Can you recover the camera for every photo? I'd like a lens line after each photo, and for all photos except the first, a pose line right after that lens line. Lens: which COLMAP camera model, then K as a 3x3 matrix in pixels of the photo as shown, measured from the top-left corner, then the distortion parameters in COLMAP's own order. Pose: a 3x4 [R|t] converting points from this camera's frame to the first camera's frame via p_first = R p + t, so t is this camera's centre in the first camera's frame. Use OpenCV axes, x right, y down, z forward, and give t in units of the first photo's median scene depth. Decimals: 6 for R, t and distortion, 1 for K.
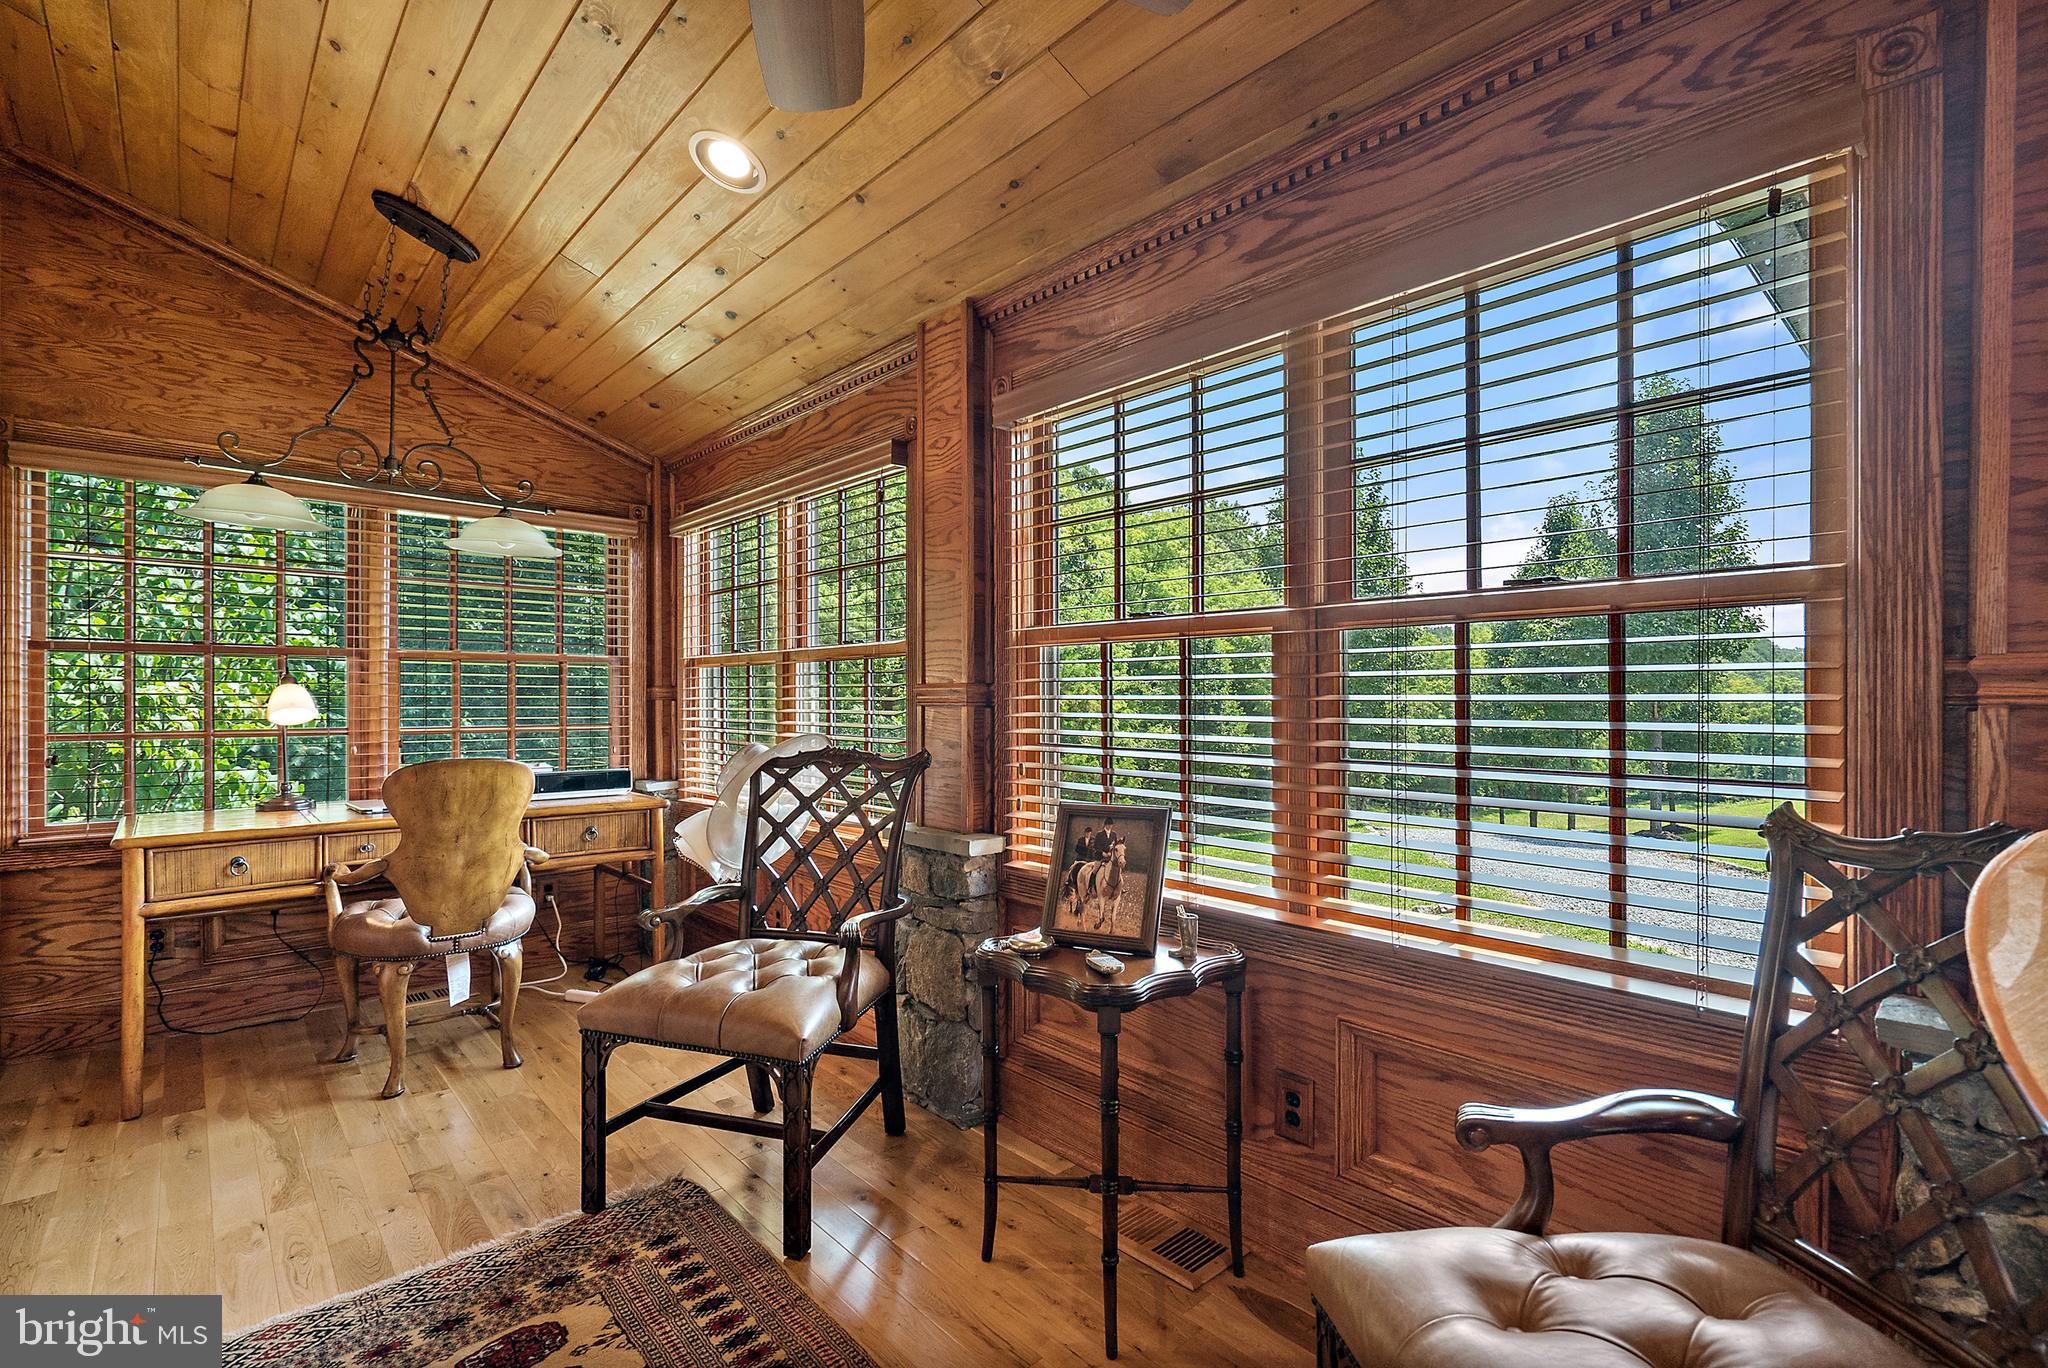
lens RADIAL K [[938.5, 0, 1021.6], [0, 938.5, 697.0], [0, 0, 1]] dist [-0.003806, -0.001429]
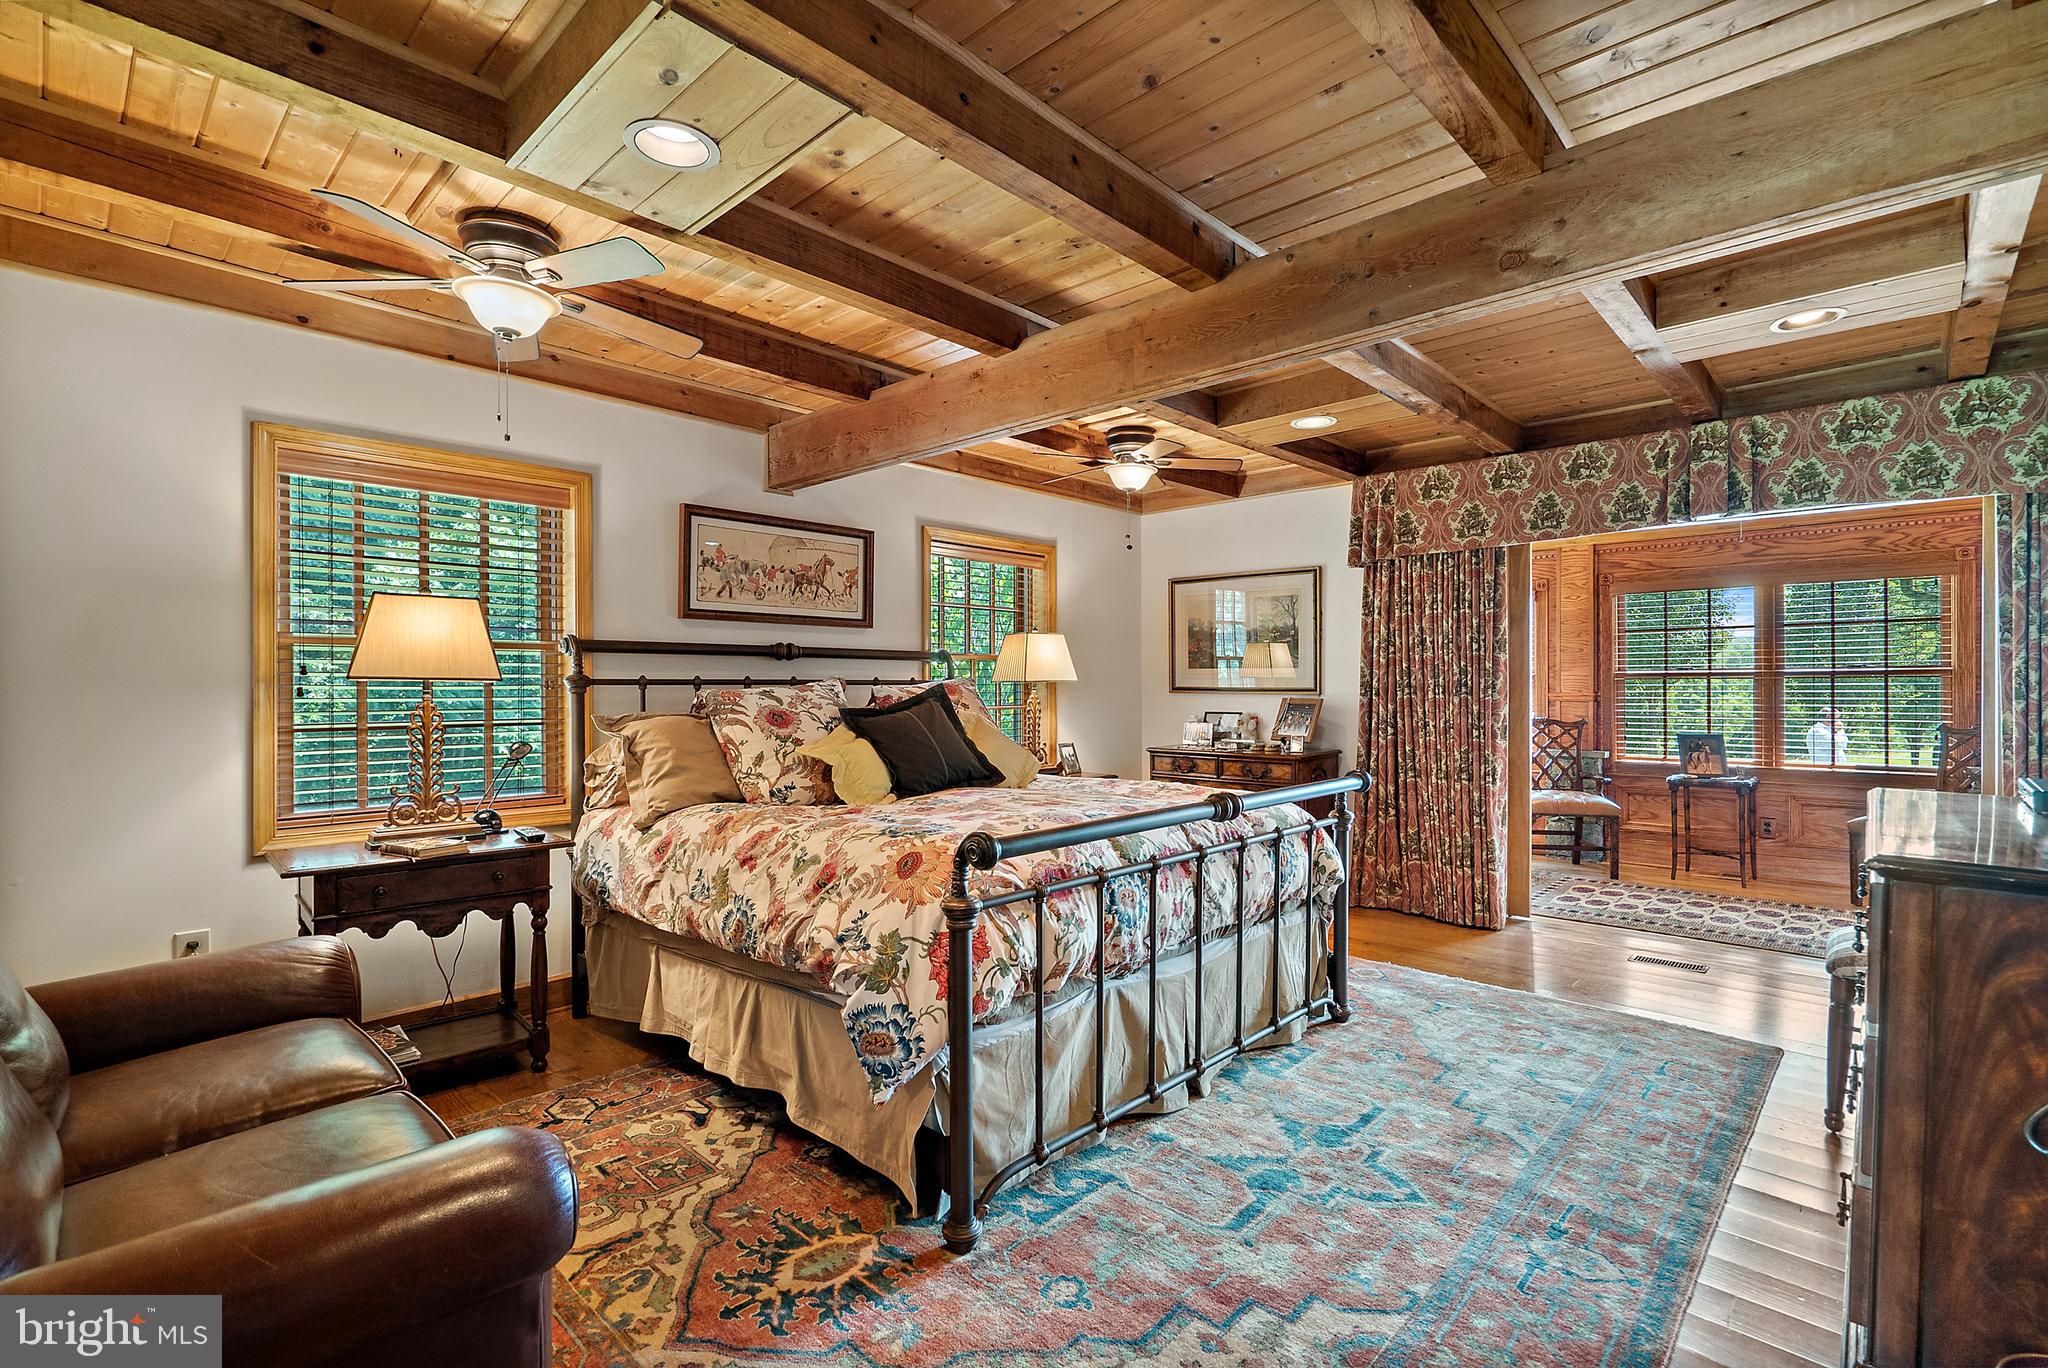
lens RADIAL K [[938.5, 0, 1019.1], [0, 938.5, 694.7], [0, 0, 1]] dist [-0.003806, -0.001429]
pose [[0.996881, -0.004783, 0.078769, -1.644066], [0.004166, 0.999959, 0.007999, -0.031931], [-0.078804, -0.007645, 0.996861, -1.297419]]
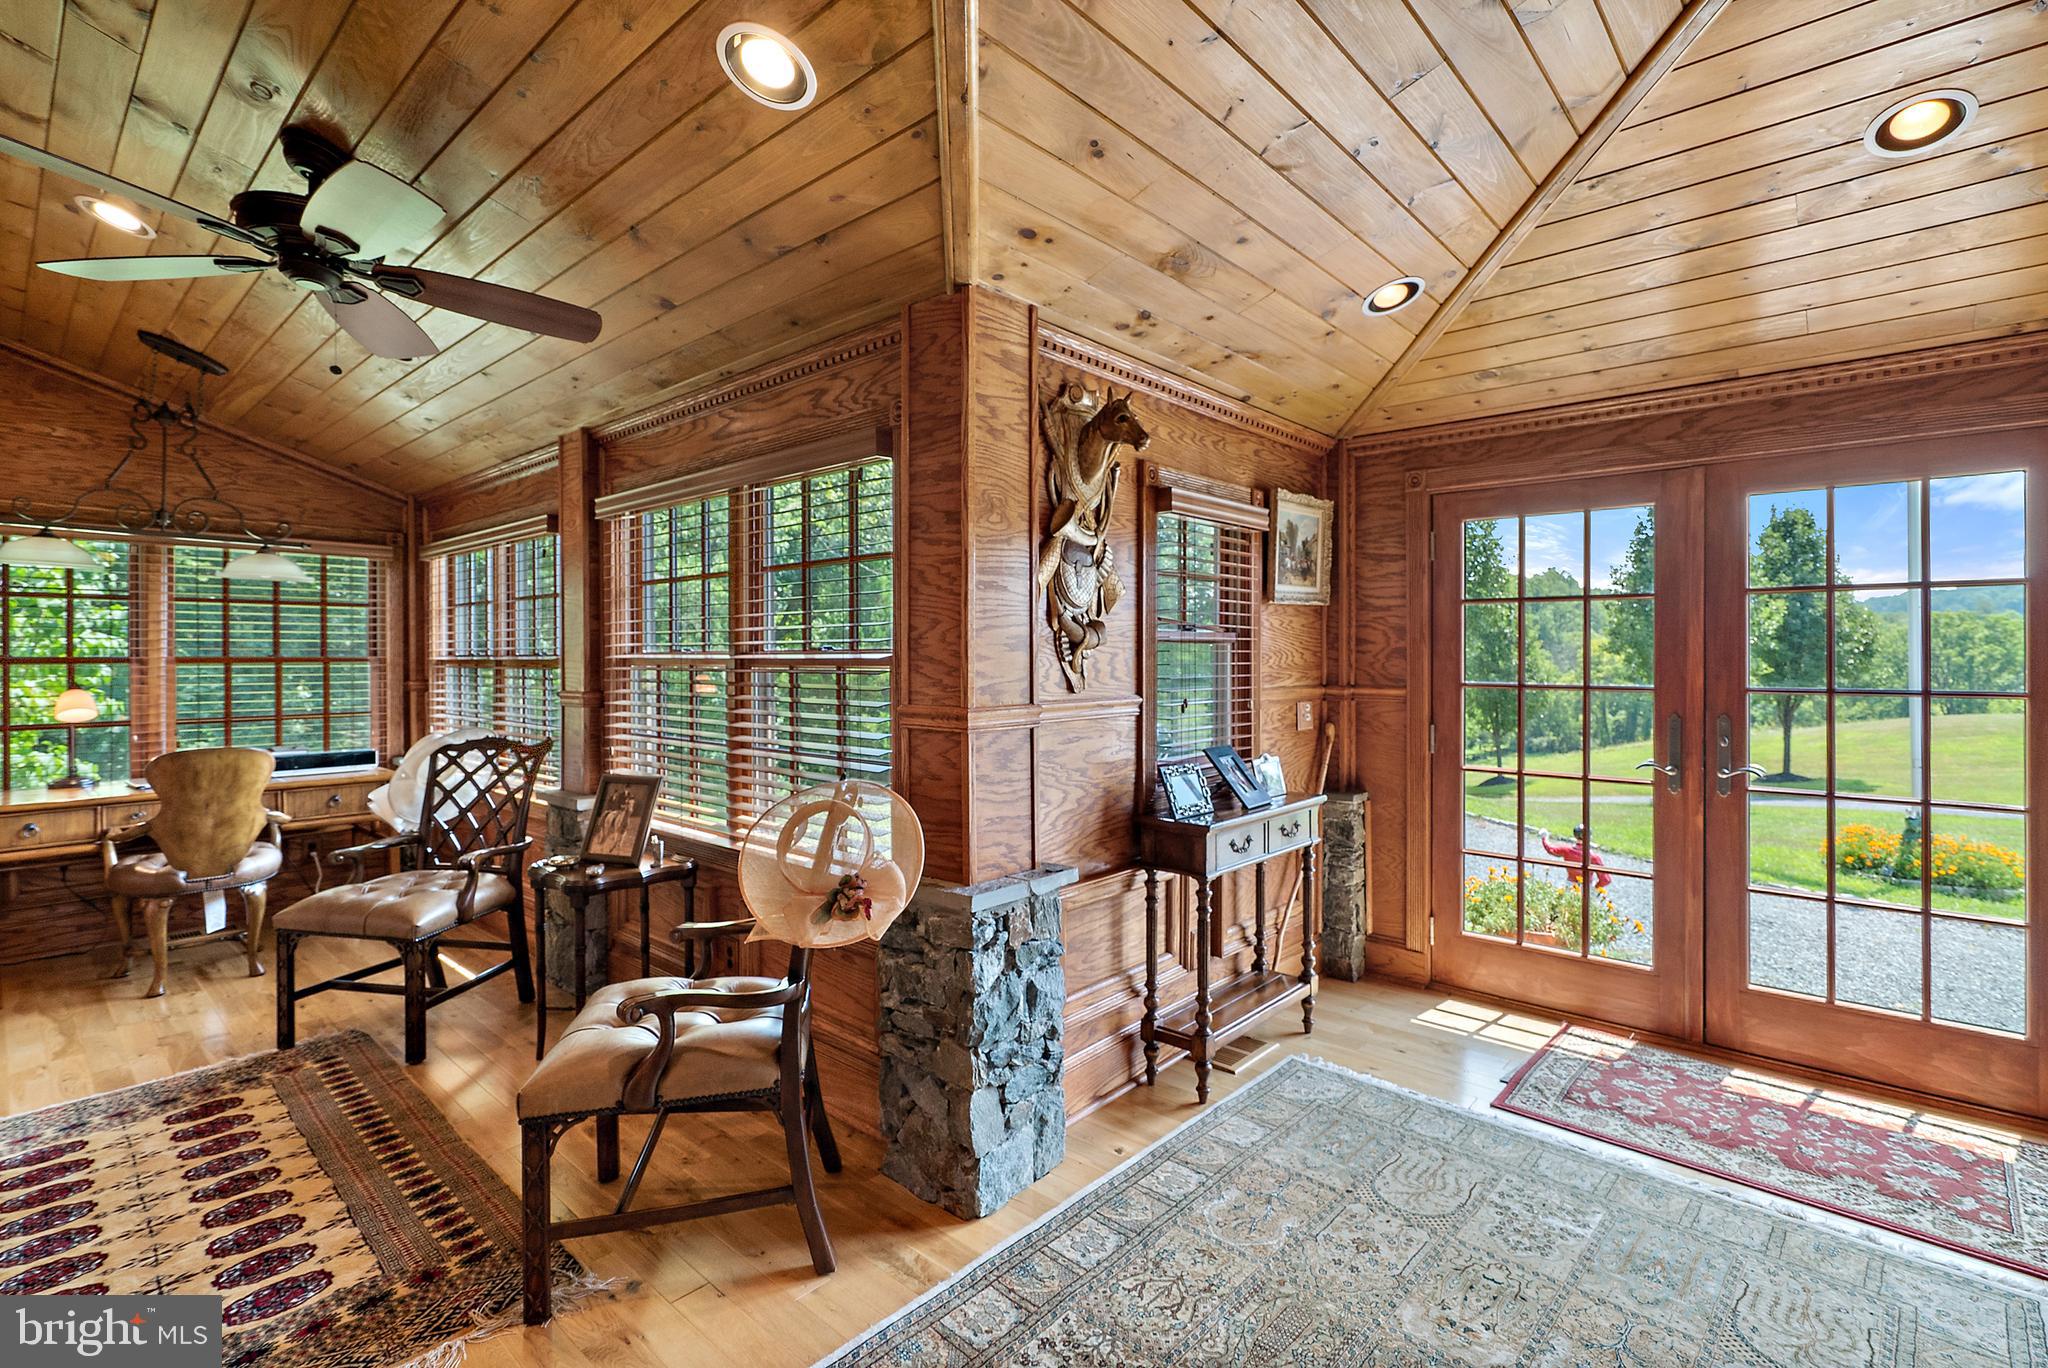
lens RADIAL K [[938.5, 0, 1030.4], [0, 938.5, 657.1], [0, 0, 1]] dist [-0.003806, -0.001429]
pose [[0.993543, -0.003520, 0.113403, 0.417195], [0.003582, 0.999994, -0.000344, -0.058980], [-0.113401, 0.000748, 0.993549, -0.468456]]
